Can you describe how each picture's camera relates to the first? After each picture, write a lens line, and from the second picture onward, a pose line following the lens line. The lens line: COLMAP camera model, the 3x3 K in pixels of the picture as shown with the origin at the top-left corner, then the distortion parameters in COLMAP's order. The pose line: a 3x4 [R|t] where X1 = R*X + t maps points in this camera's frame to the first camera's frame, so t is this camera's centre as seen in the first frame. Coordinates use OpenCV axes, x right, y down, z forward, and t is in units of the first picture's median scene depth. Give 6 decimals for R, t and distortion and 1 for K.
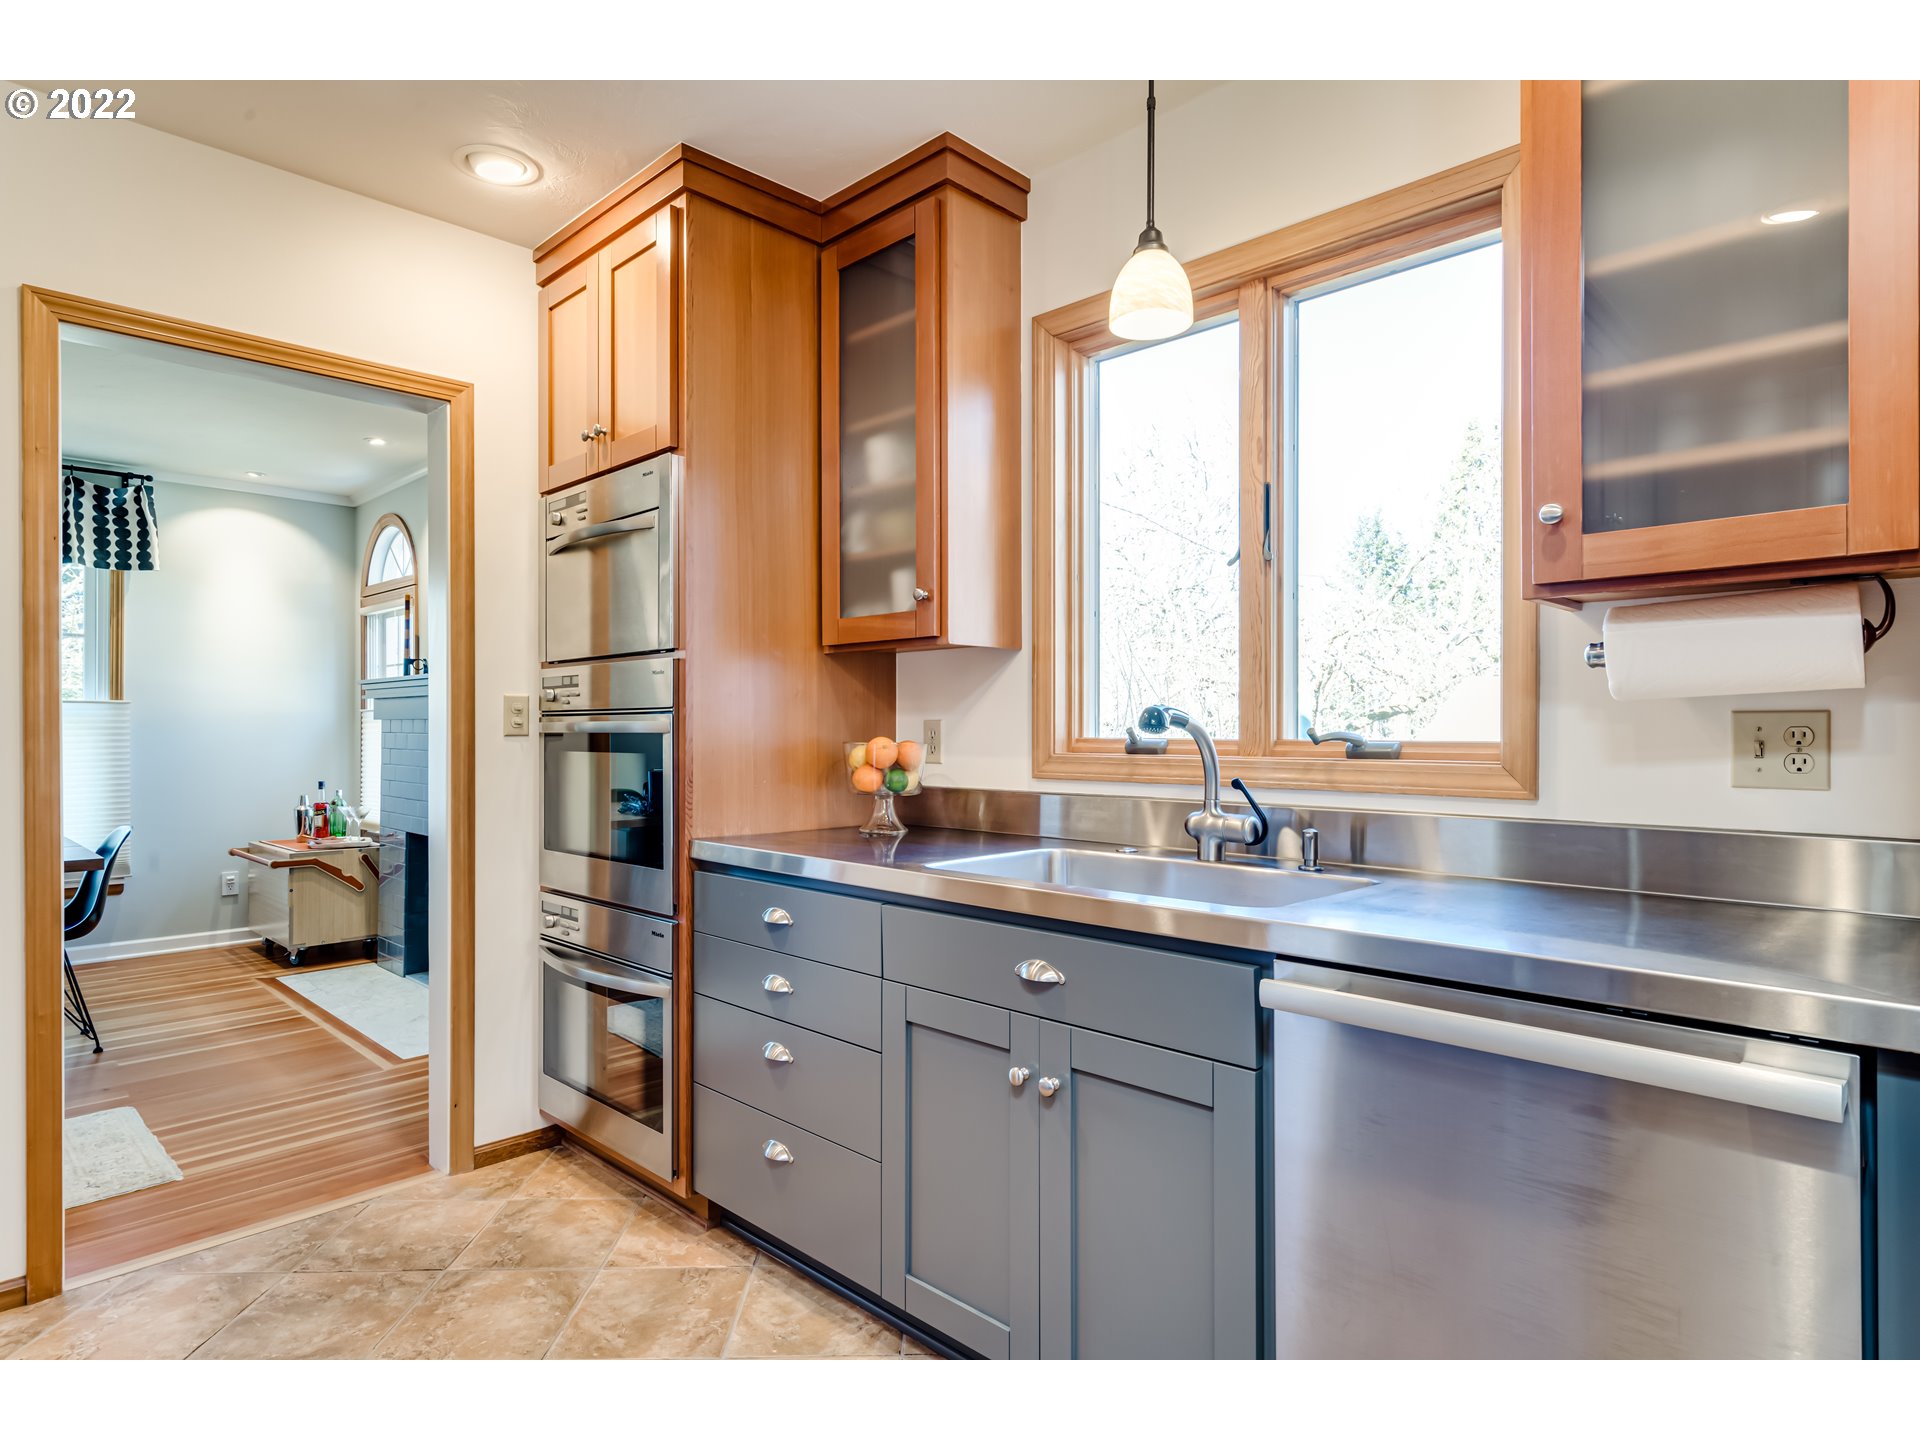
lens RADIAL K [[1079.9, 0, 996.5], [0, 1079.9, 720.1], [0, 0, 1]] dist [0.013548, -0.002366]
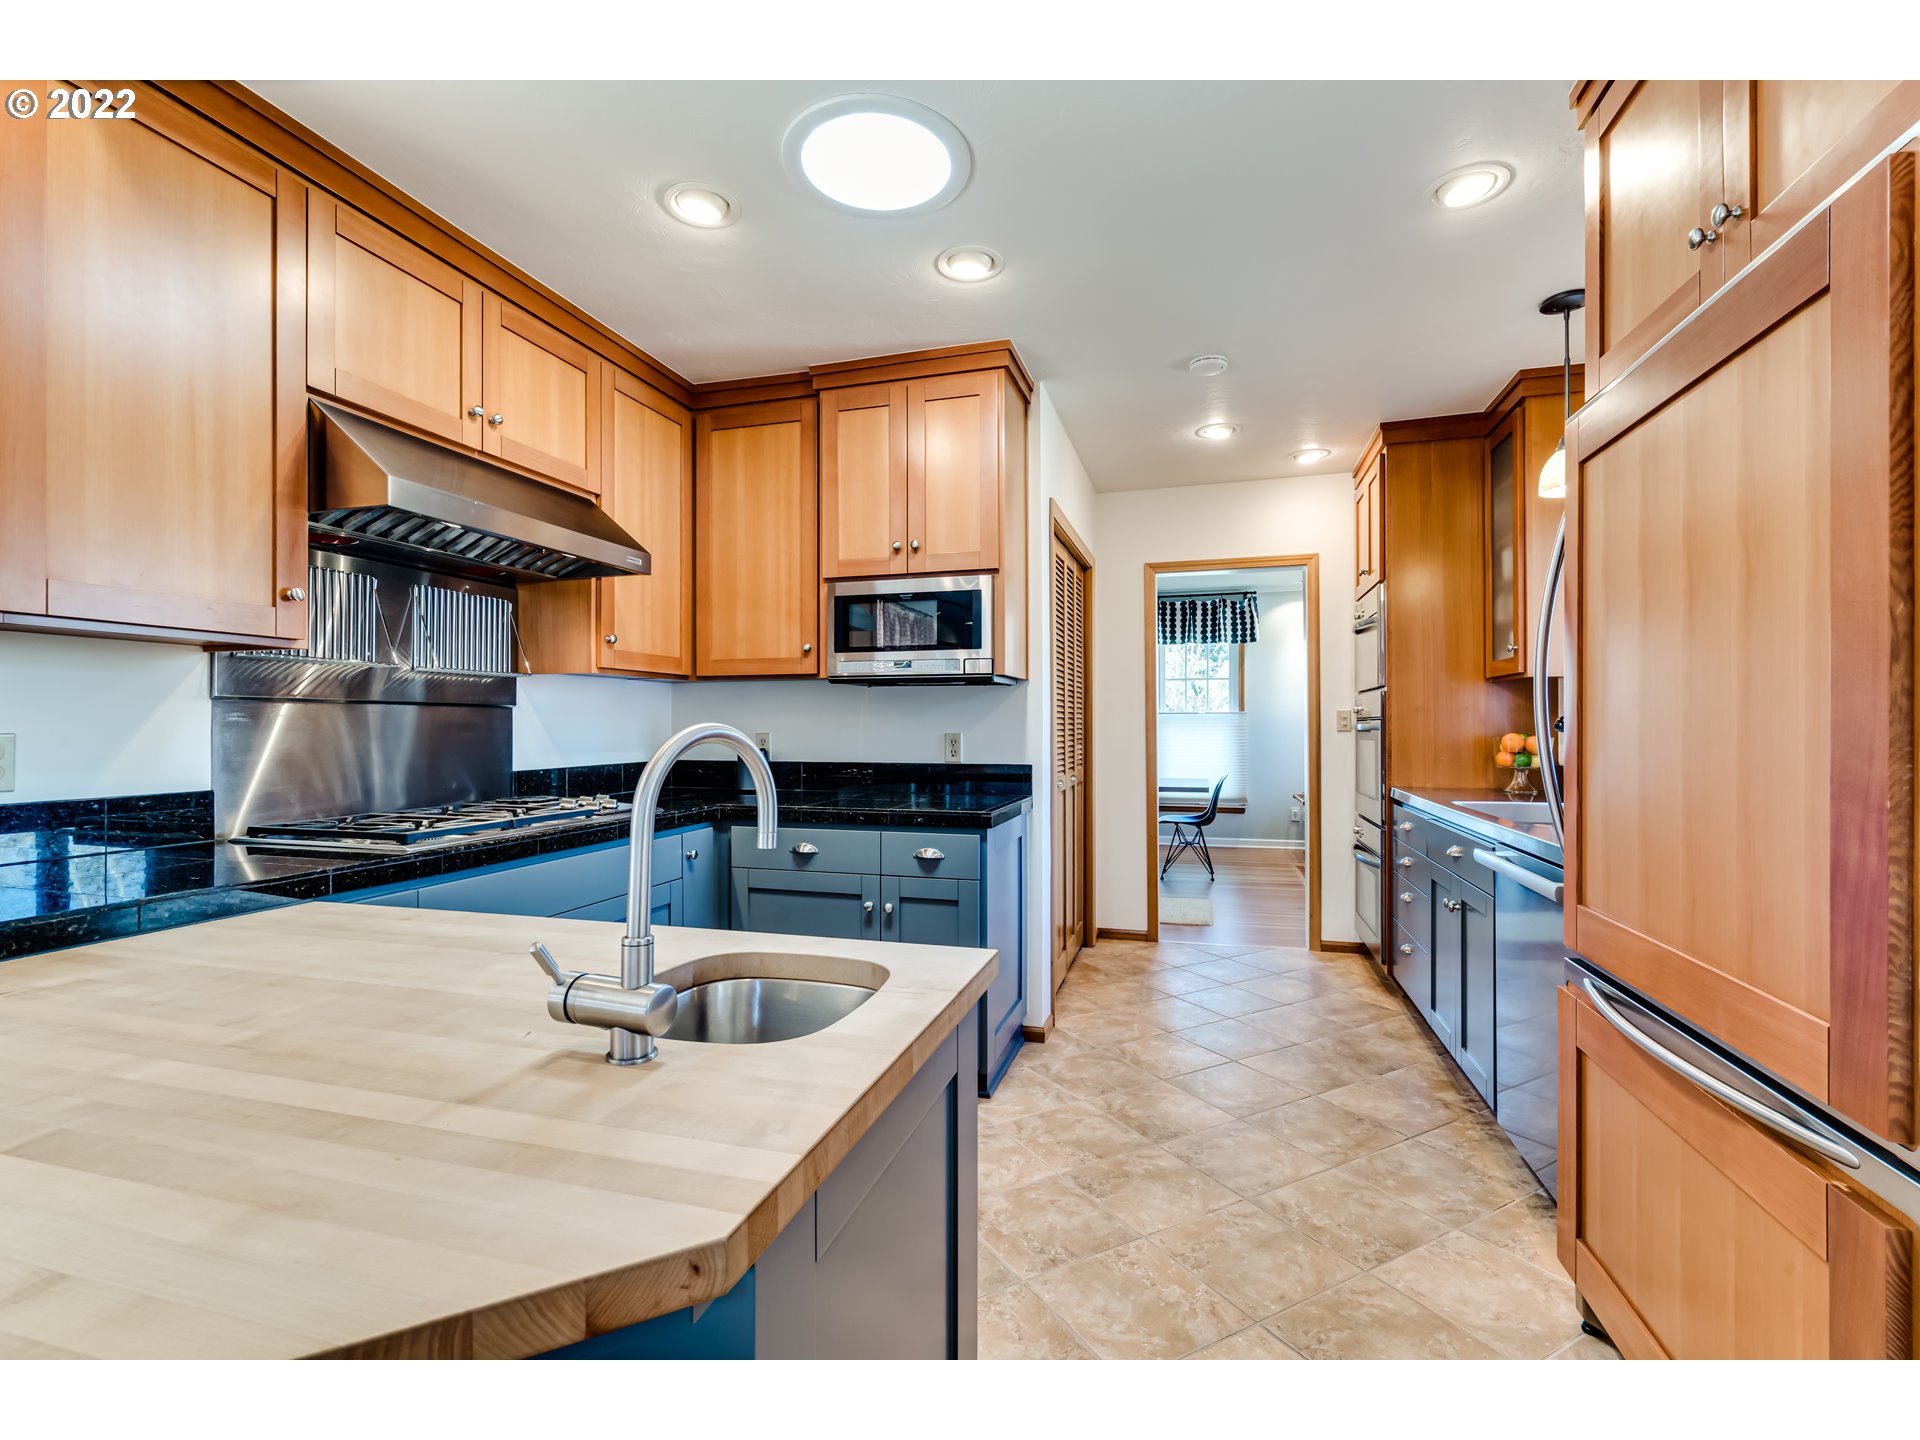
lens RADIAL K [[893.6, 0, 952.4], [0, 893.6, 717.8], [0, 0, 1]] dist [-0.001676, 0.000334]
pose [[0.471220, -0.008074, -0.881979, 0.603538], [0.008044, 0.999956, -0.004857, -0.007551], [0.881979, -0.004806, 0.471264, -0.334515]]
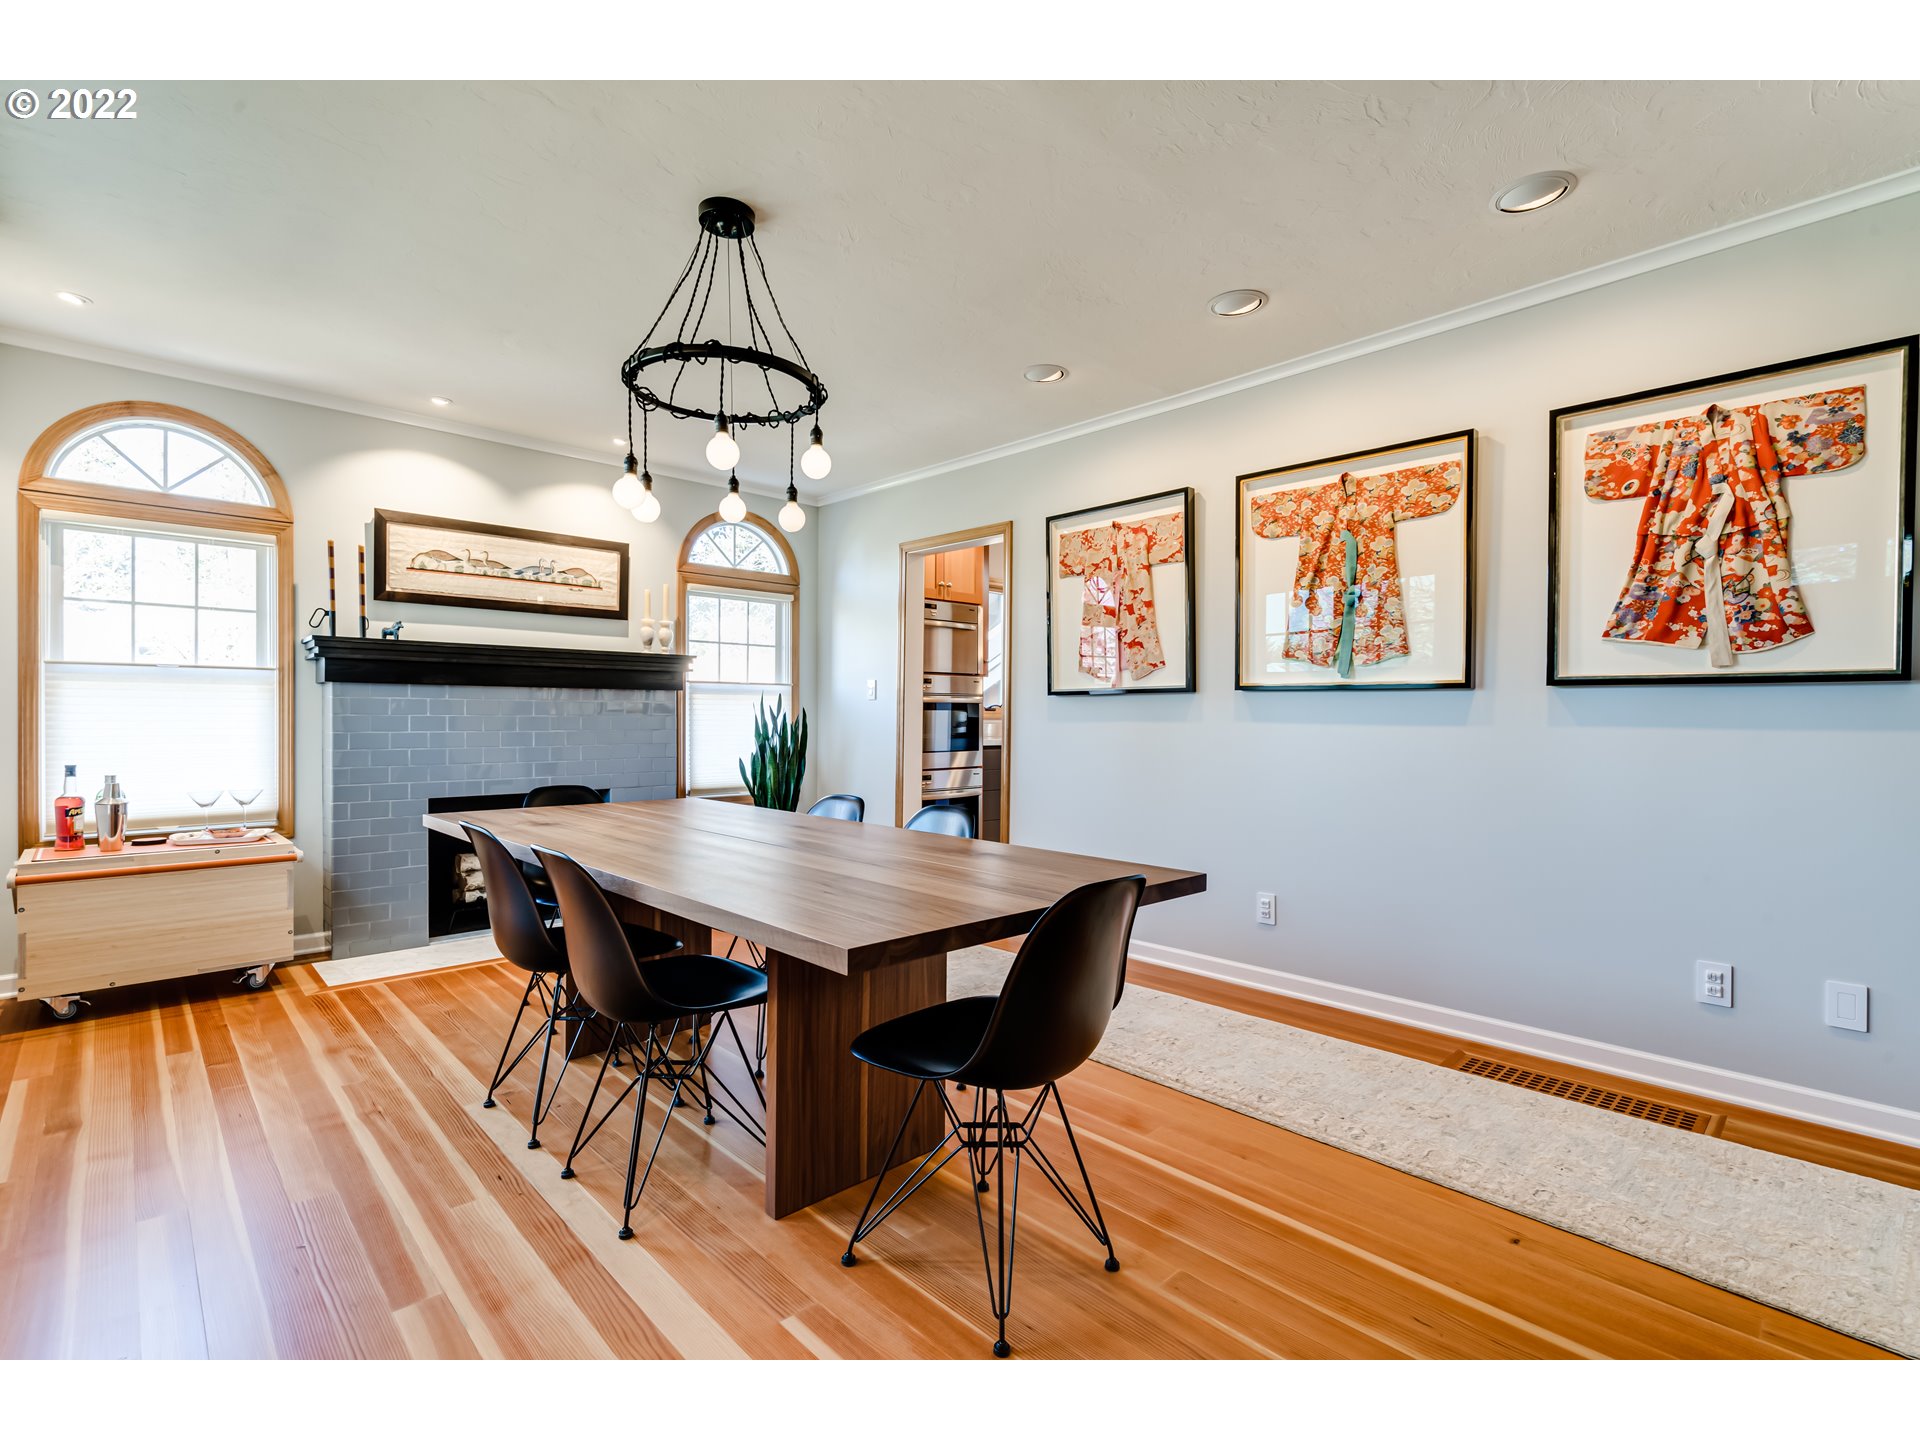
lens RADIAL K [[893.6, 0, 960.3], [0, 893.6, 721.1], [0, 0, 1]] dist [-0.001676, 0.000334]
pose [[0.041725, -0.005152, 0.999116, -2.287532], [-0.007889, 0.999954, 0.005485, 0.040110], [-0.999098, -0.008111, 0.041682, 0.810202]]
